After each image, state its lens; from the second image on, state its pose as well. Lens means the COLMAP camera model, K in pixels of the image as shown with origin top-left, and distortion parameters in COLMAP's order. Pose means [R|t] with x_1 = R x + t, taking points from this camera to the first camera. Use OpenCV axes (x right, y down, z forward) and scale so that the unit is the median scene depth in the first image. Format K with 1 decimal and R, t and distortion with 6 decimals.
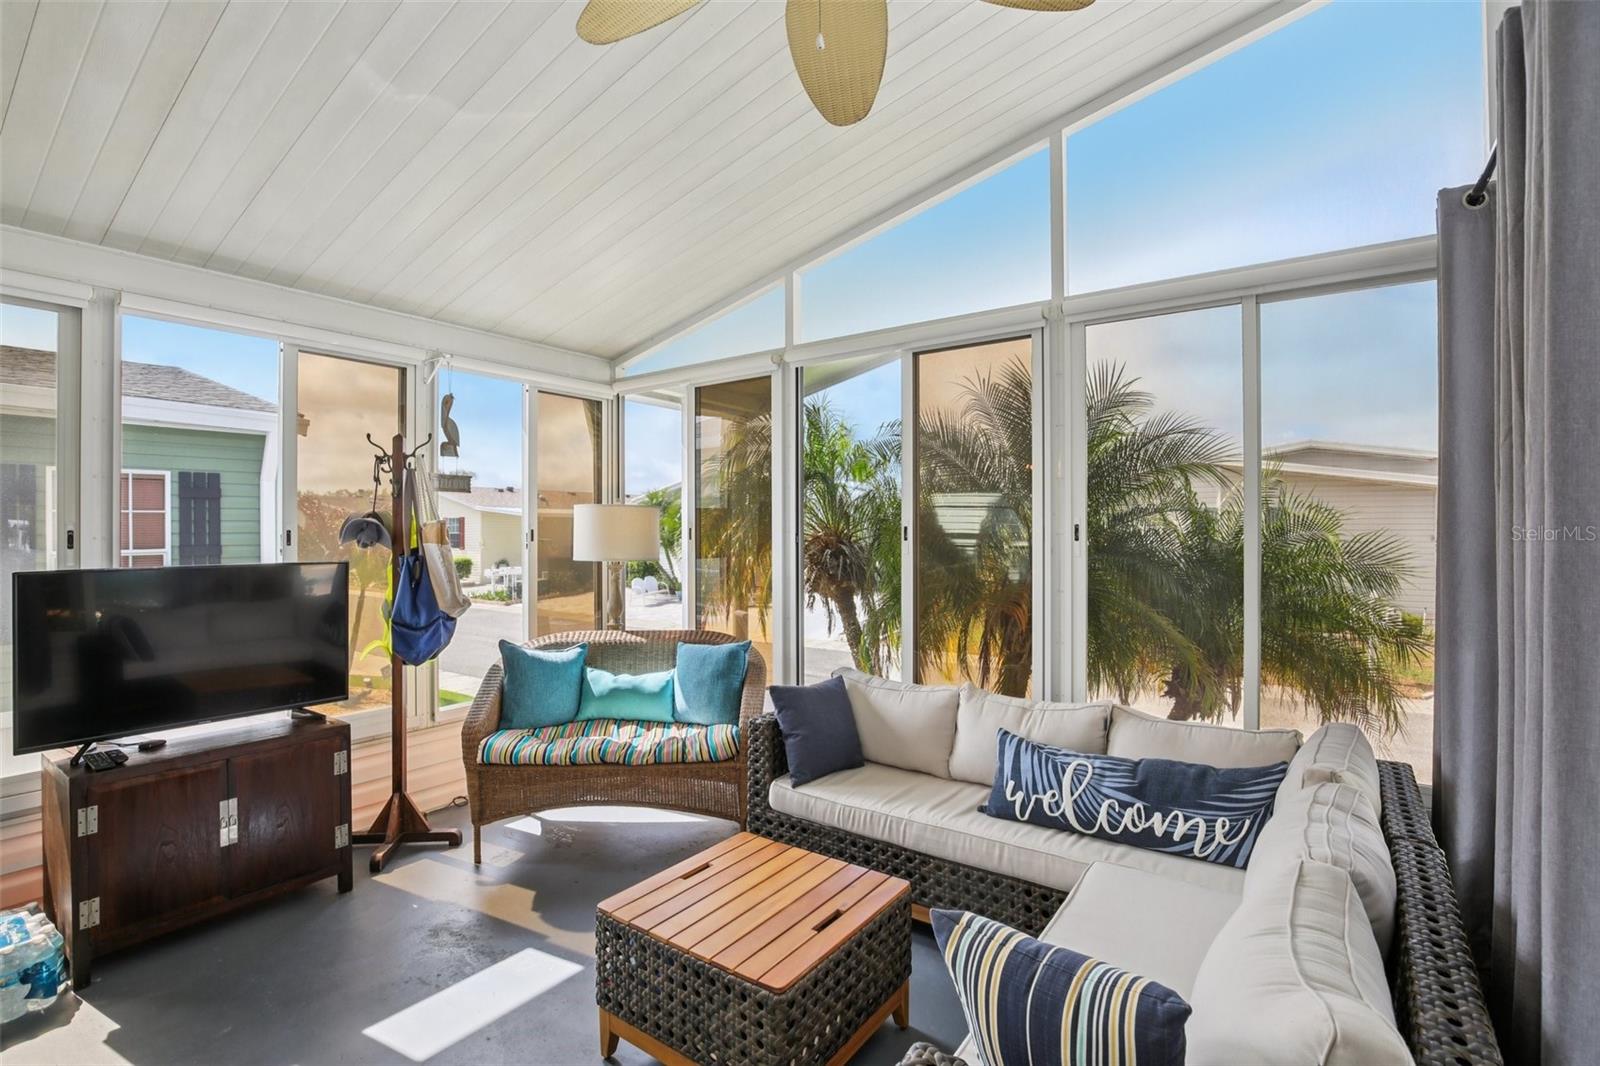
lens RADIAL K [[754.0, 0, 802.0], [0, 754.0, 533.5], [0, 0, 1]] dist [-0.006157, 0.000288]
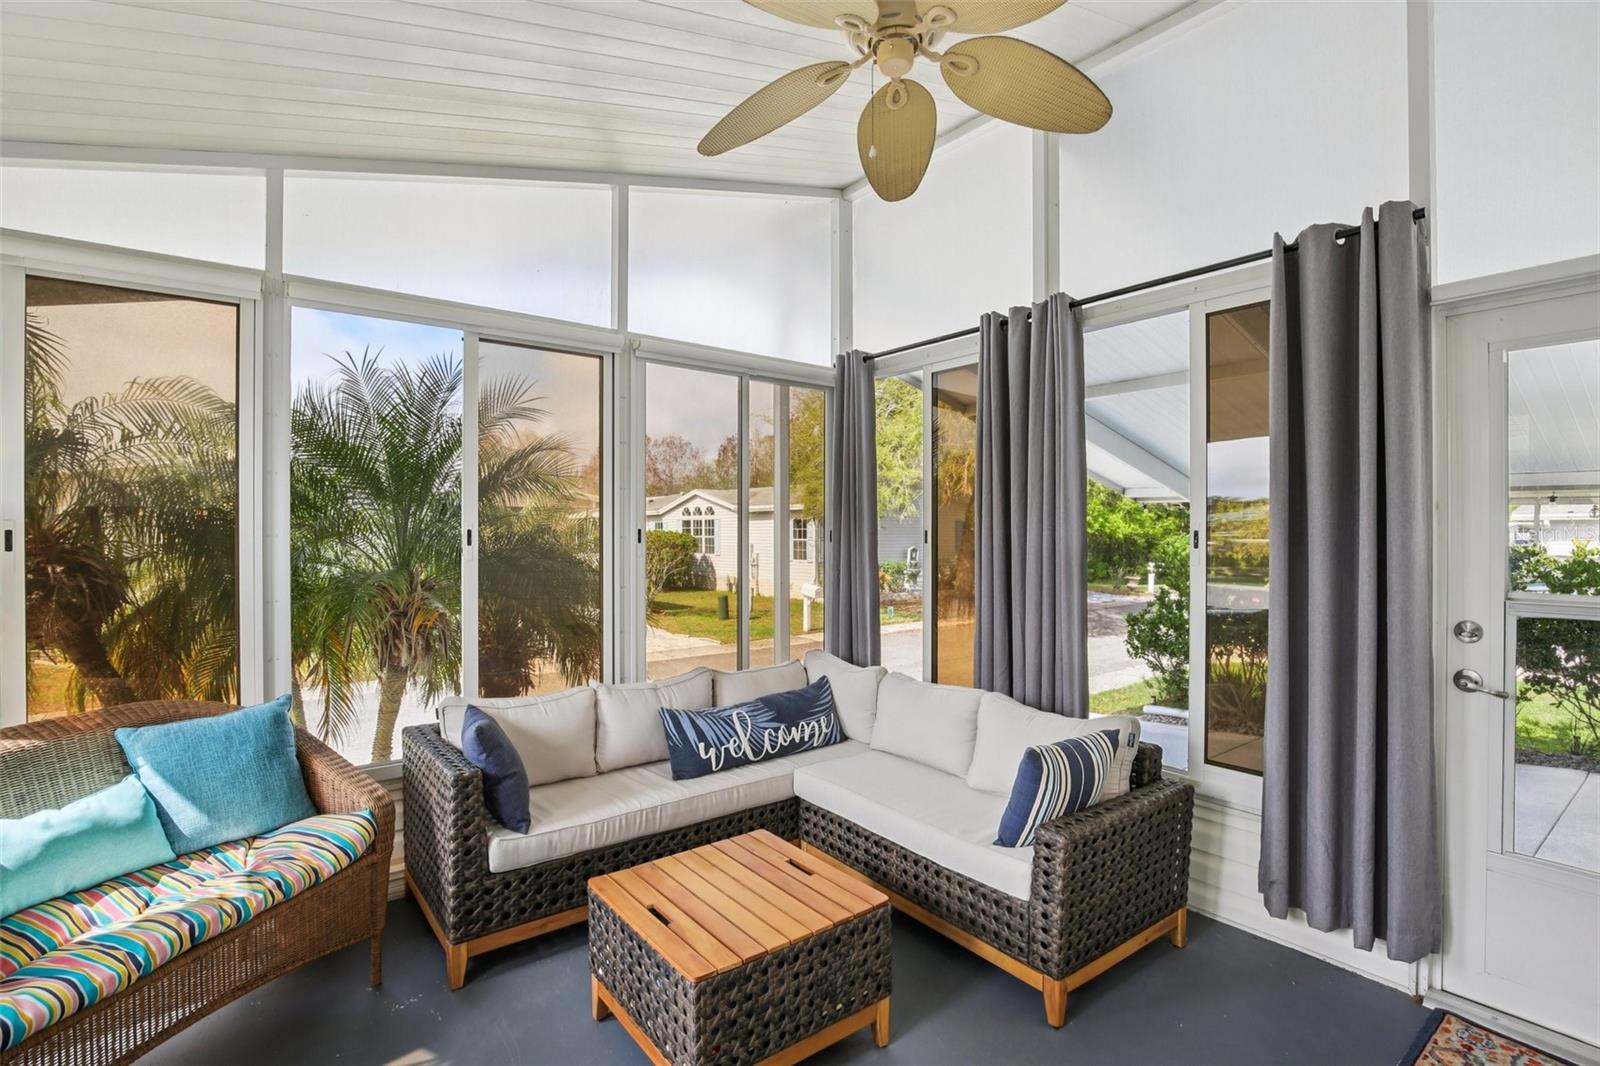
lens RADIAL K [[754.0, 0, 803.9], [0, 754.0, 533.8], [0, 0, 1]] dist [-0.006157, 0.000288]
pose [[0.296938, -0.003744, 0.954889, -0.845843], [0.002845, 0.999991, 0.003036, -0.007650], [-0.954892, 0.001815, 0.296947, 0.505569]]
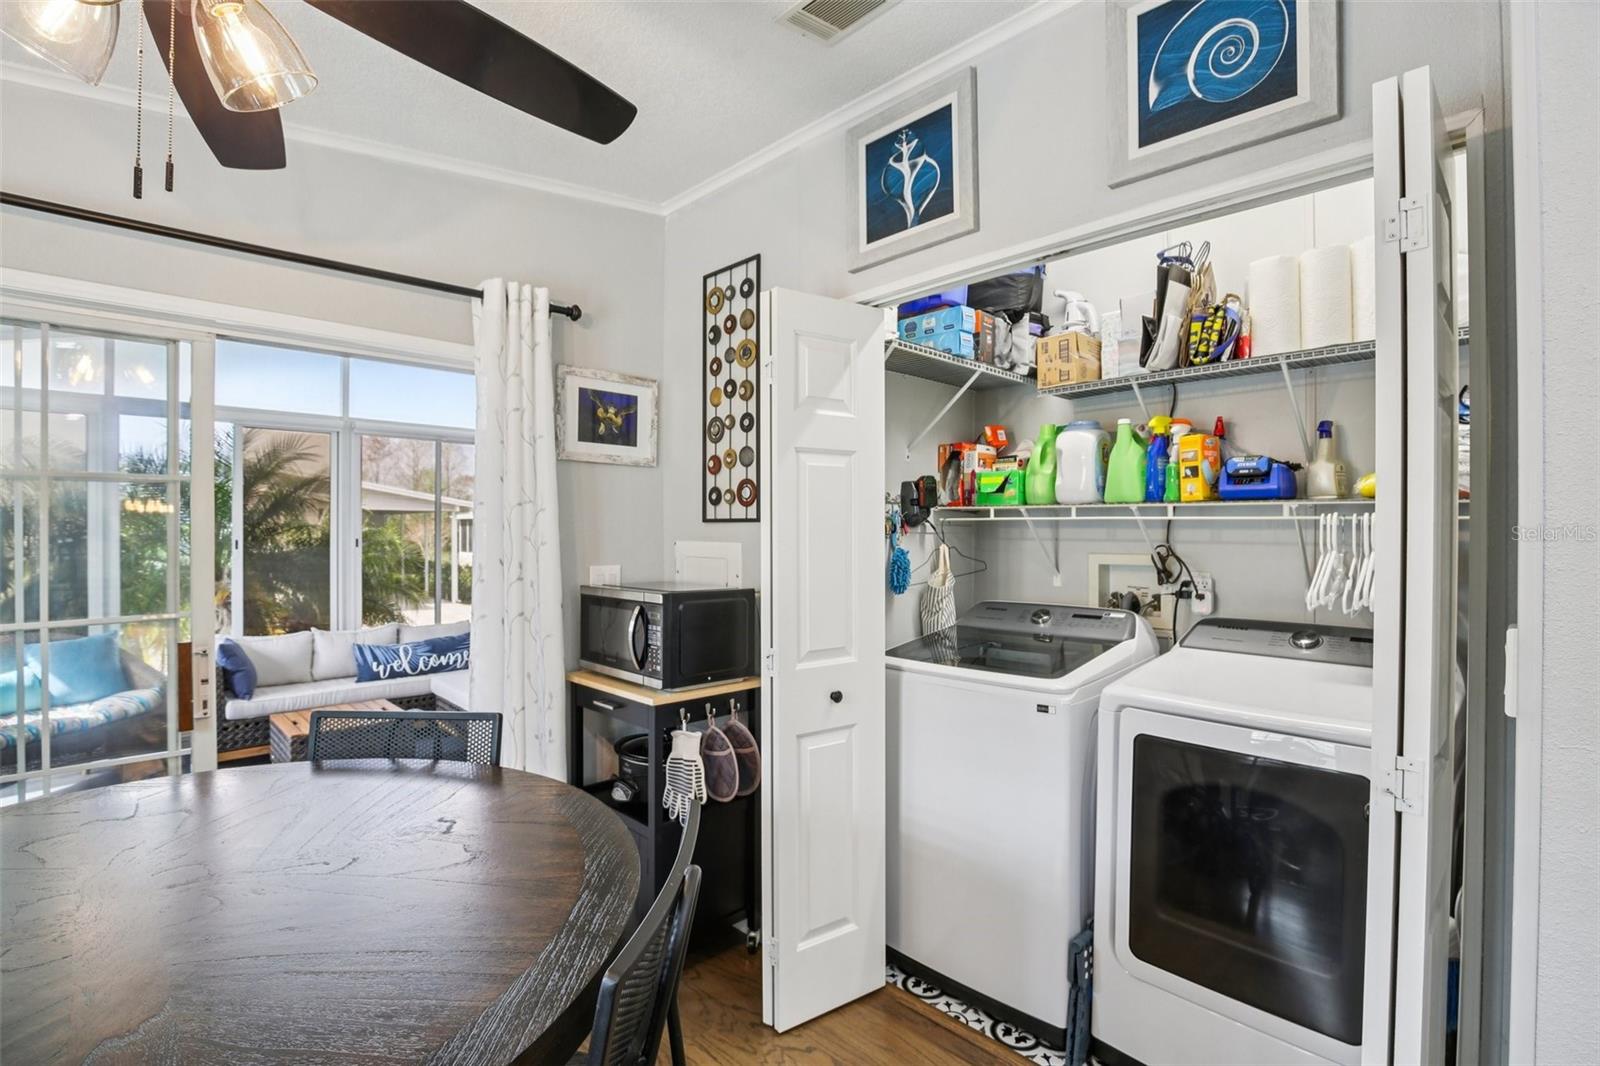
lens RADIAL K [[754.0, 0, 794.9], [0, 754.0, 532.3], [0, 0, 1]] dist [-0.006157, 0.000288]
pose [[0.201018, -0.007955, 0.979555, -1.592811], [-0.002380, 0.999960, 0.008609, -0.057228], [-0.979585, -0.004062, 0.200991, -0.587271]]
